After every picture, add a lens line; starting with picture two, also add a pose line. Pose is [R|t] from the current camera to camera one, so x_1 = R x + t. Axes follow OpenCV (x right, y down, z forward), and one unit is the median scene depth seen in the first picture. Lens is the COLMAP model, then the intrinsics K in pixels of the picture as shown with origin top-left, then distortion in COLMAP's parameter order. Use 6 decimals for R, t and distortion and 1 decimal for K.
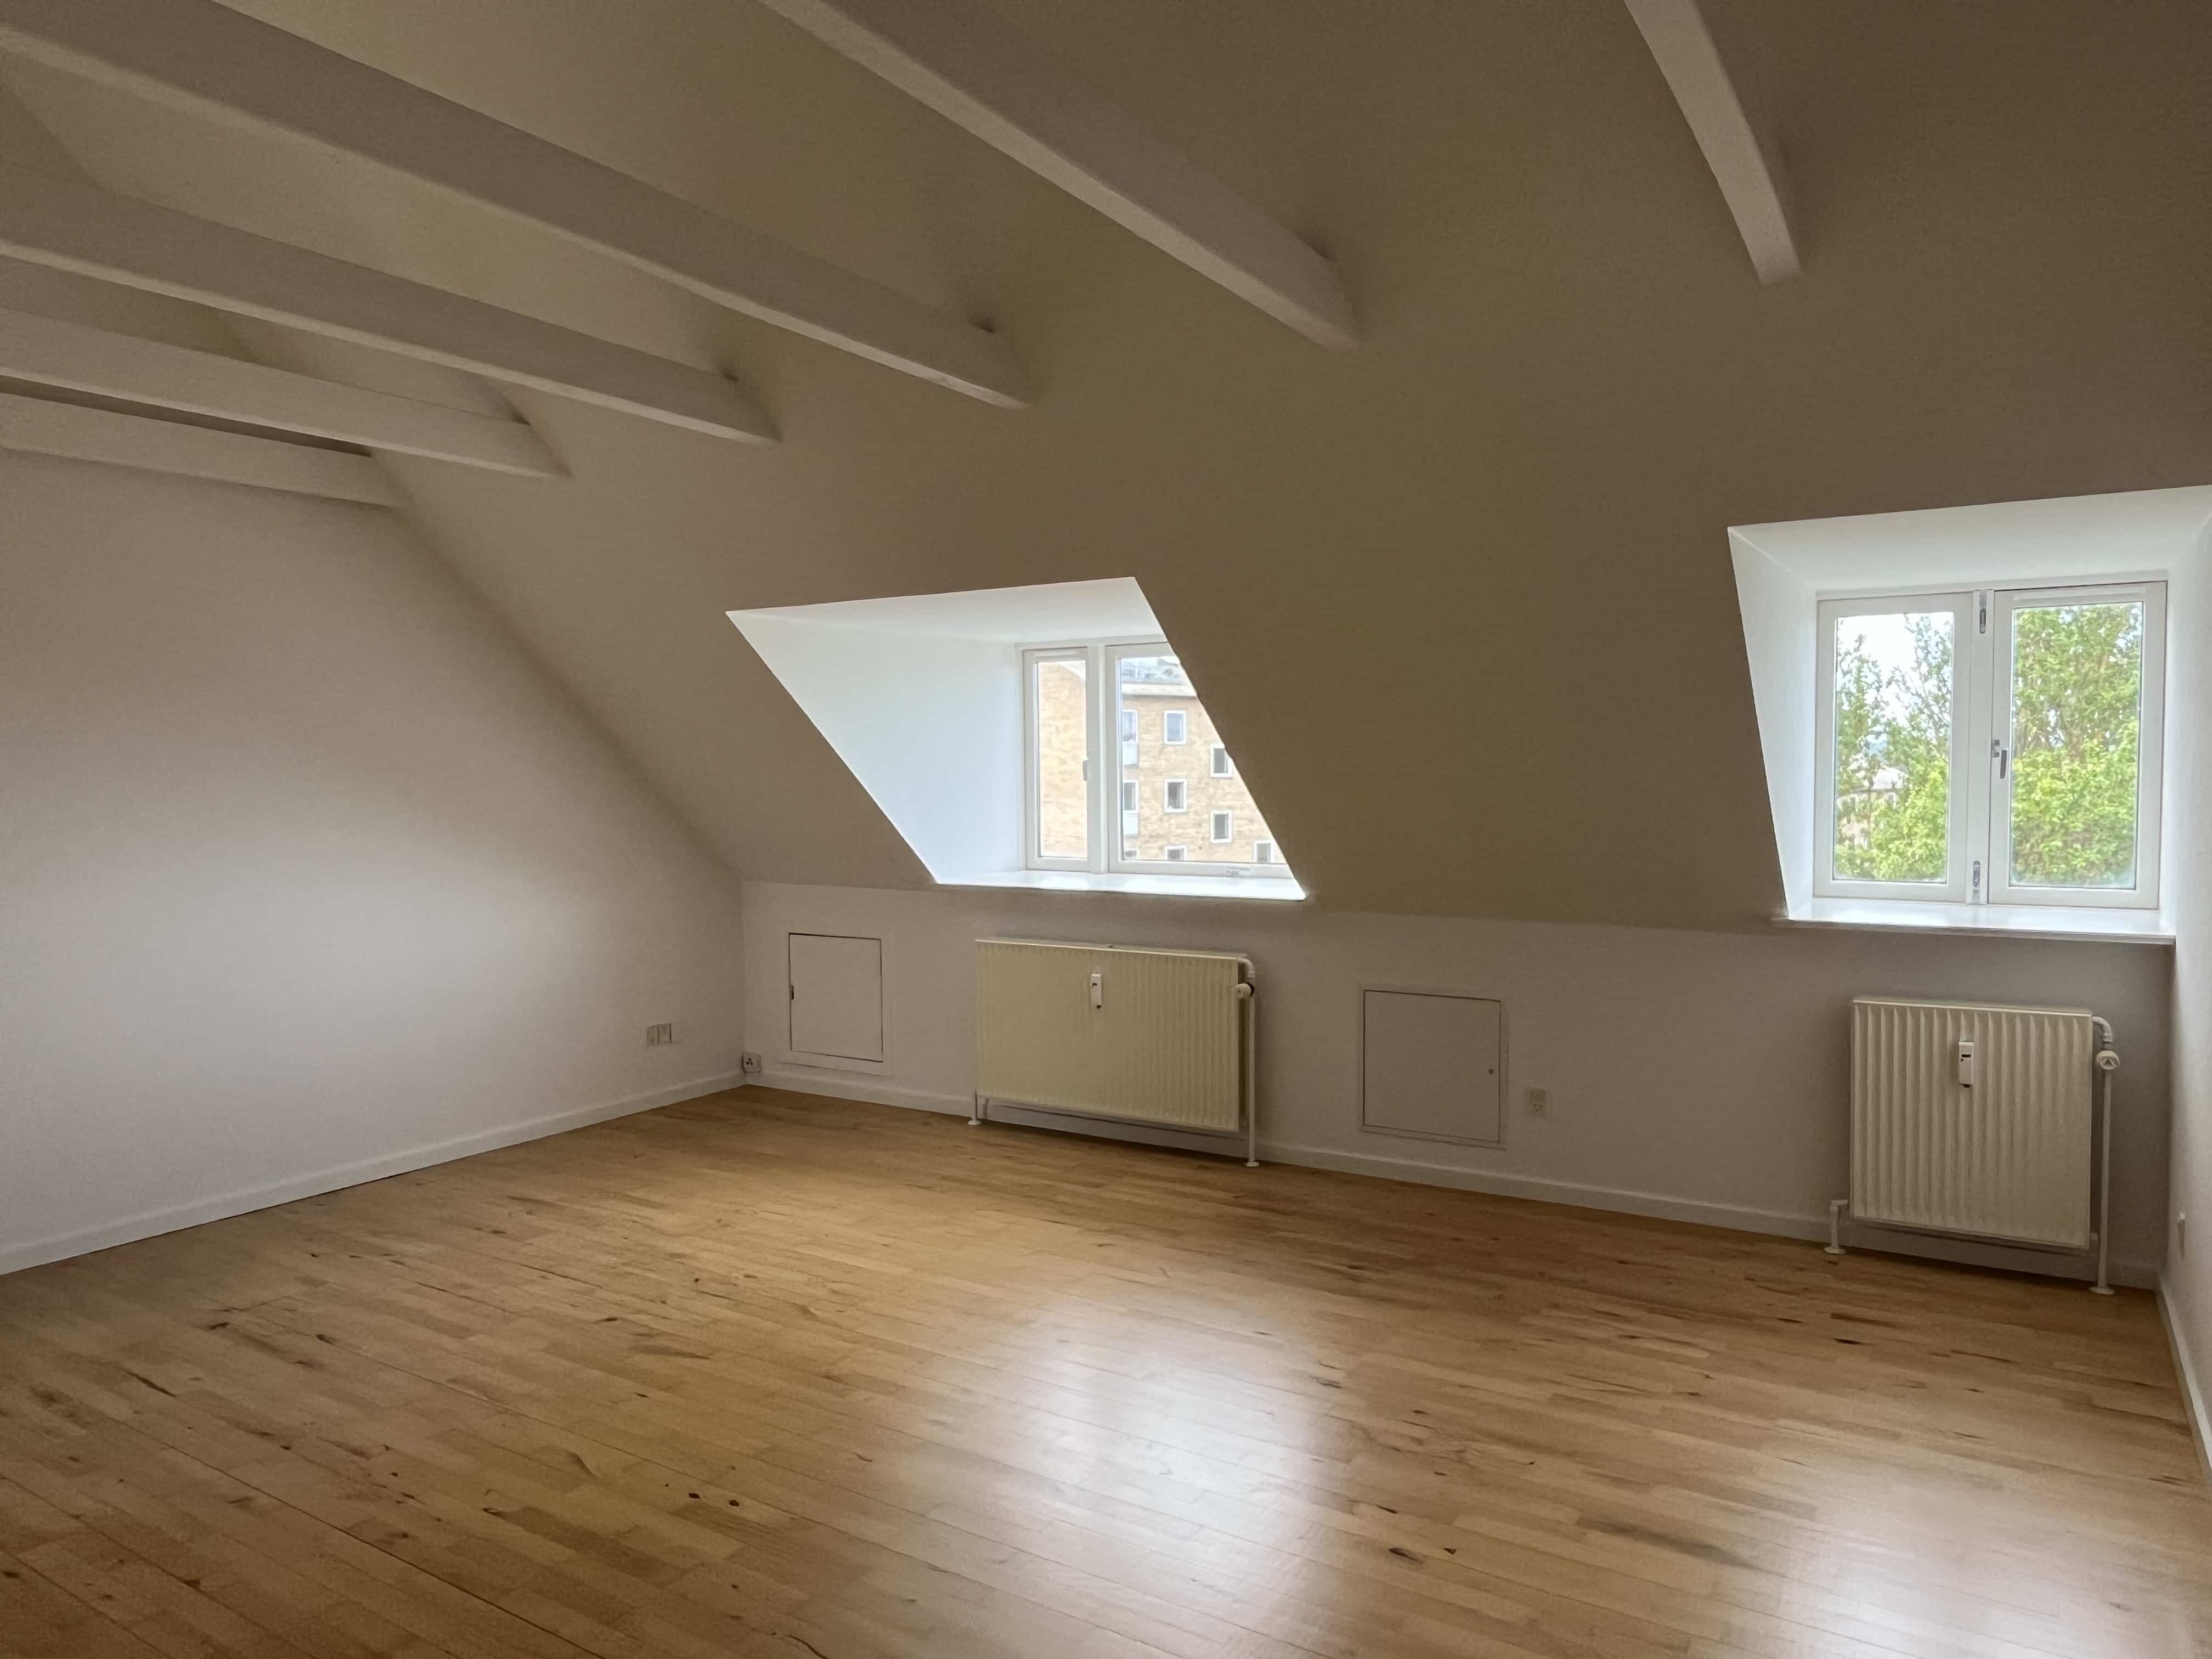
lens RADIAL K [[1472.3, 0, 1081.2], [0, 1472.3, 848.3], [0, 0, 1]] dist [-0.005025, 0.000119]
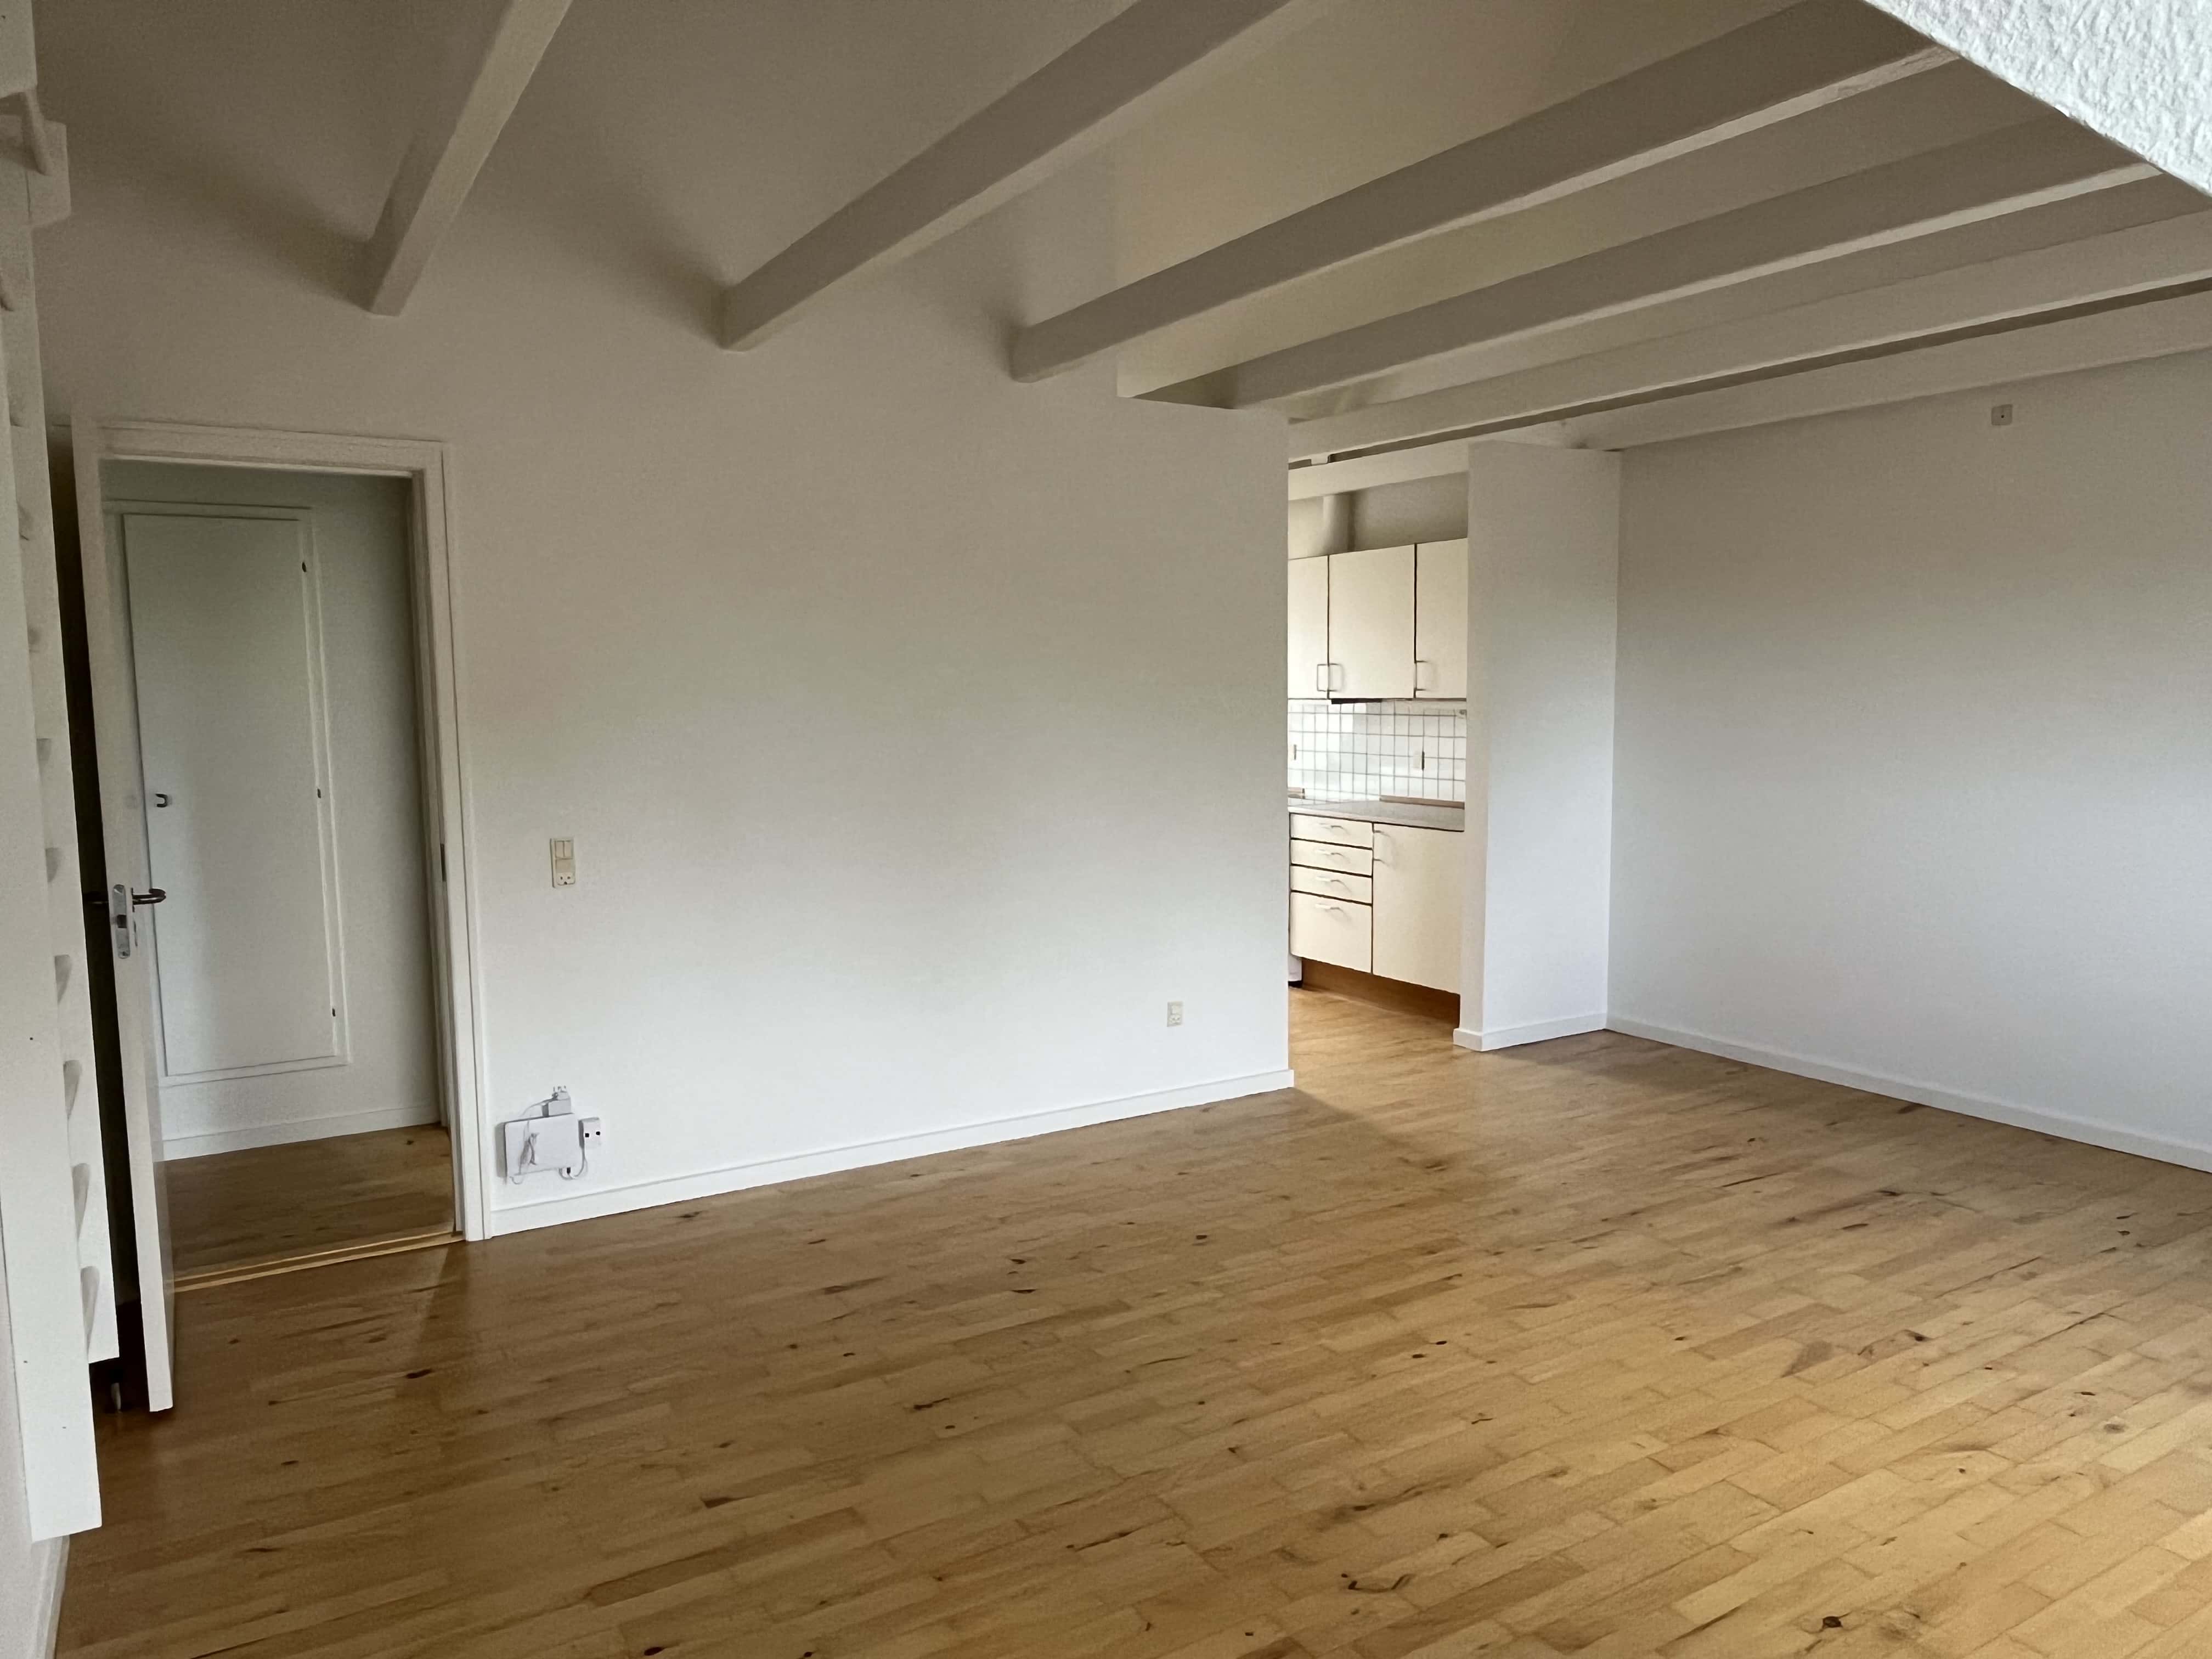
lens RADIAL K [[1472.3, 0, 1085.4], [0, 1472.3, 845.5], [0, 0, 1]] dist [-0.005025, 0.000119]
pose [[-0.444363, 0.110118, -0.889053, 0.581978], [-0.034851, 0.989540, 0.139984, -0.057242], [0.895169, 0.093188, -0.435877, 0.872992]]
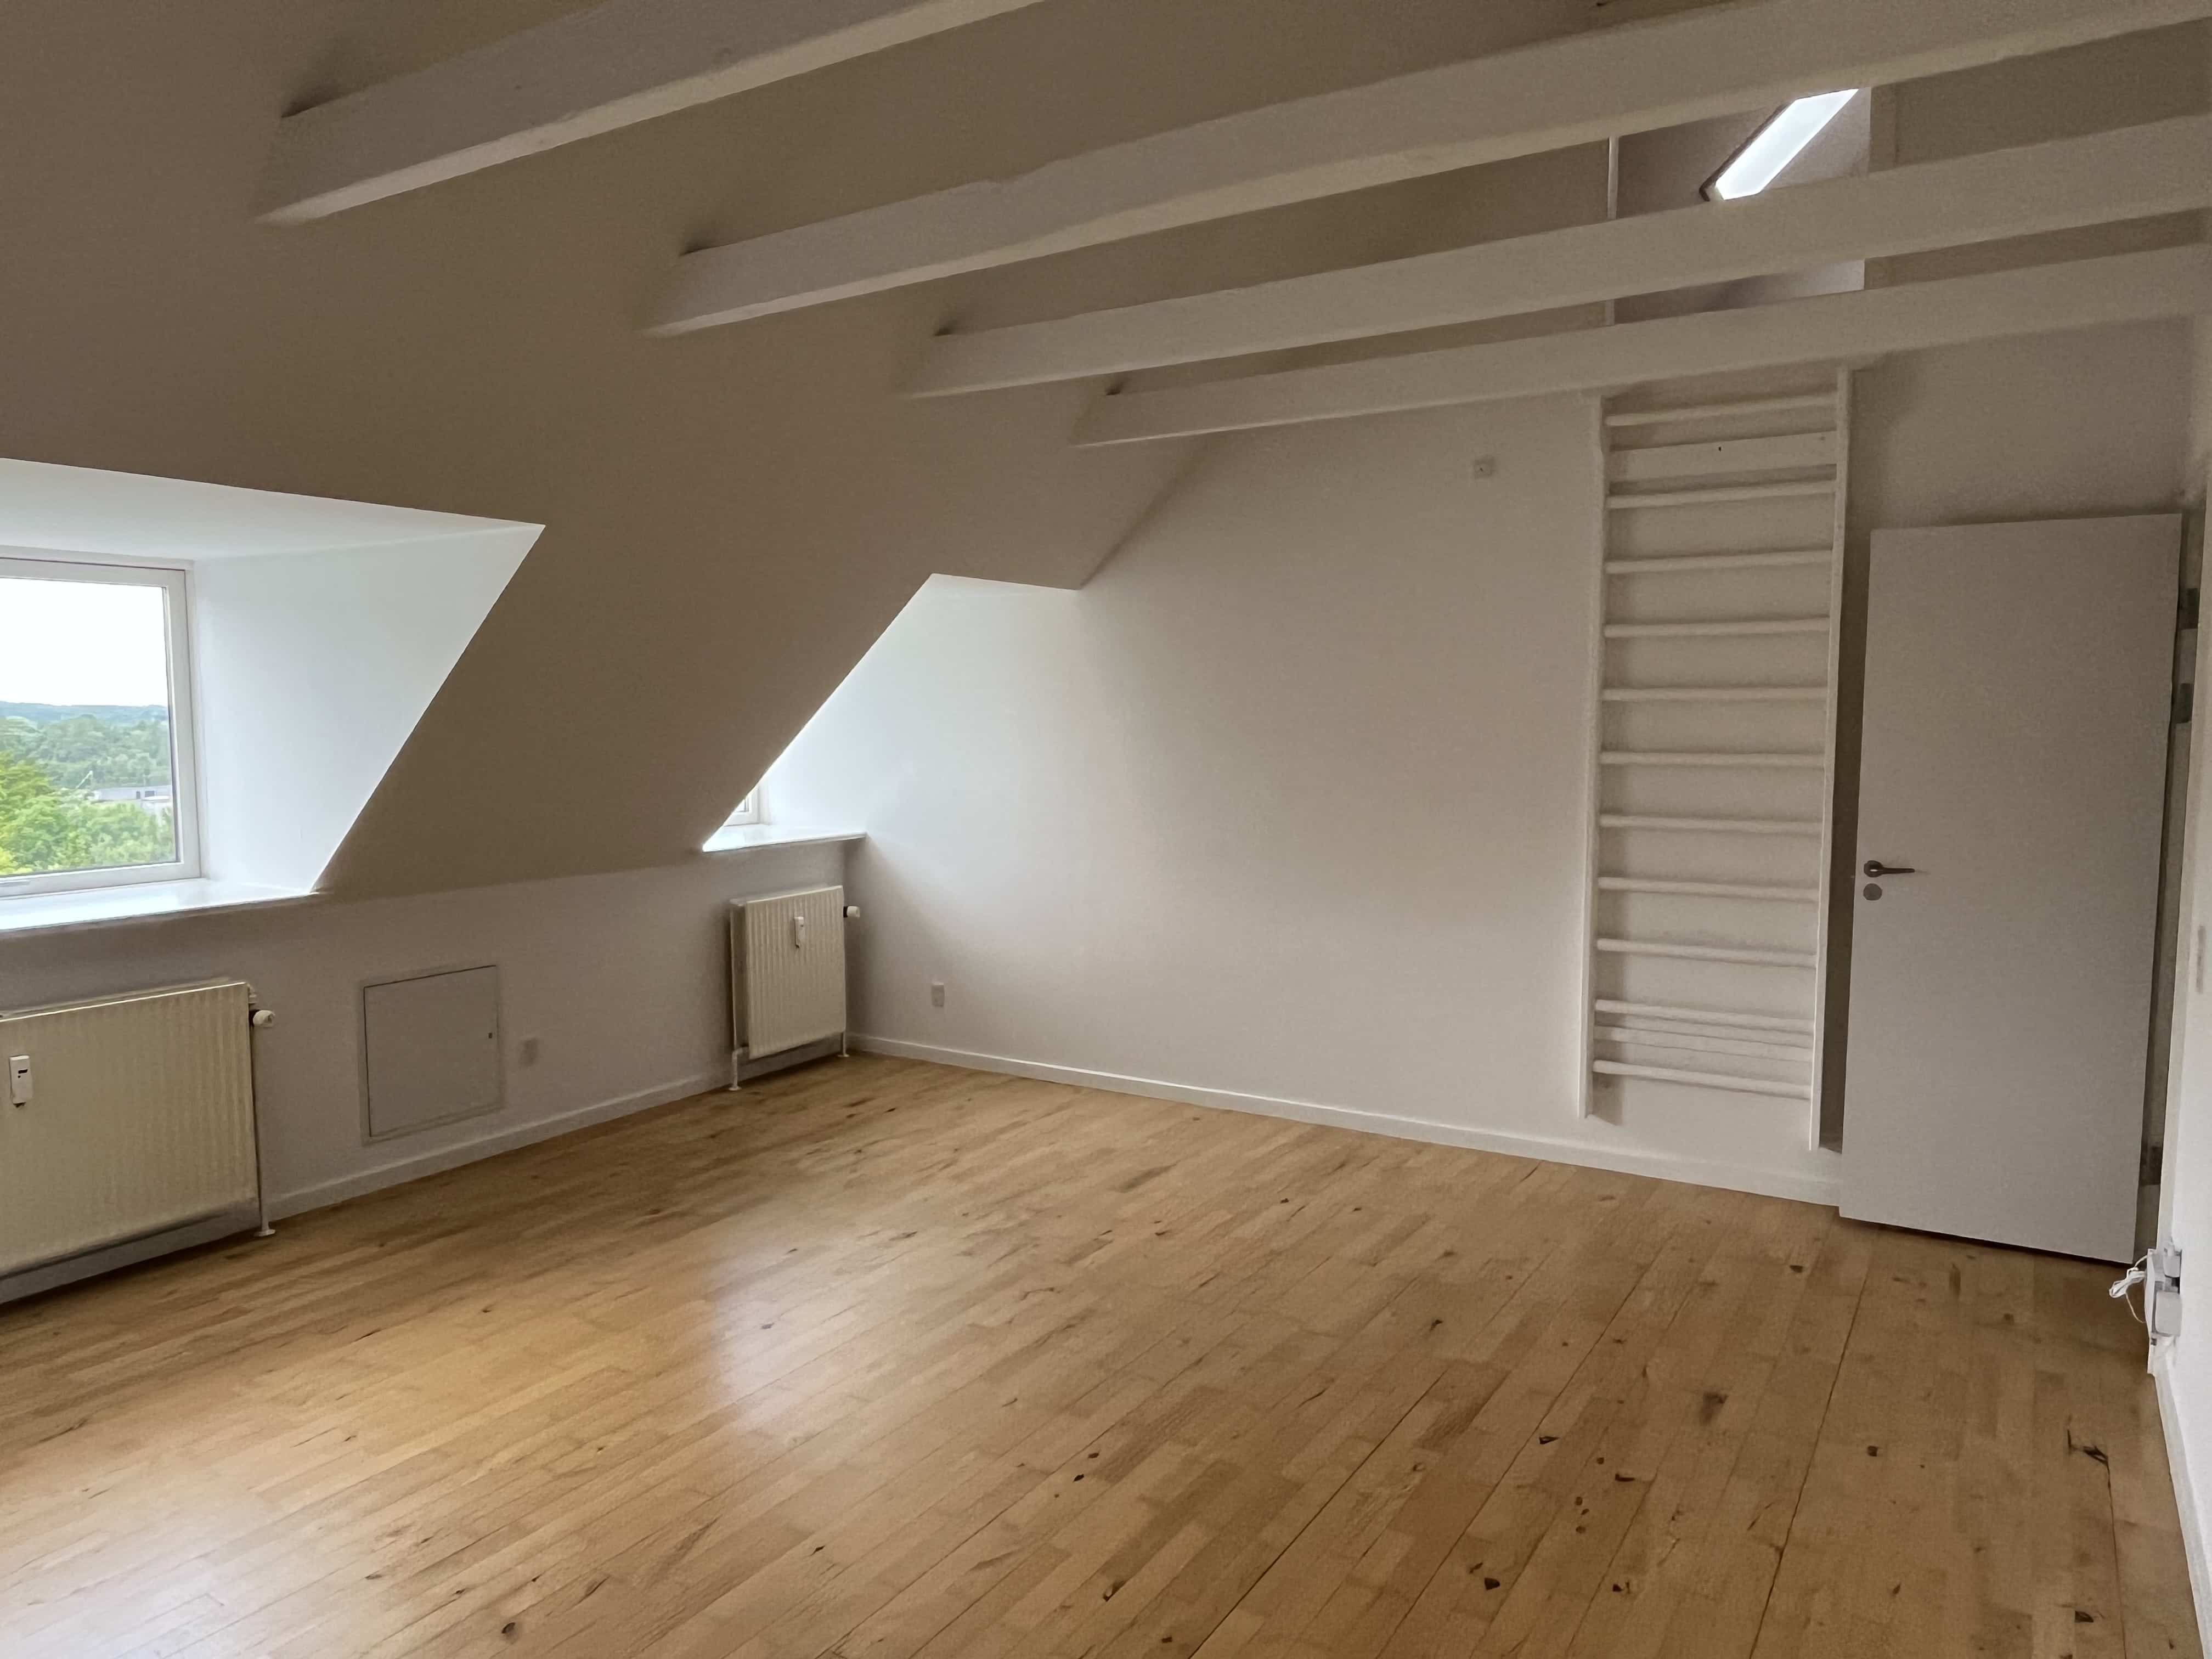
lens RADIAL K [[1472.3, 0, 1090.9], [0, 1472.3, 813.9], [0, 0, 1]] dist [-0.005025, 0.000119]
pose [[-0.008362, -0.063662, 0.997936, -0.888222], [0.058764, 0.996215, 0.064044, -0.051880], [-0.998237, 0.059178, -0.004589, 0.699901]]
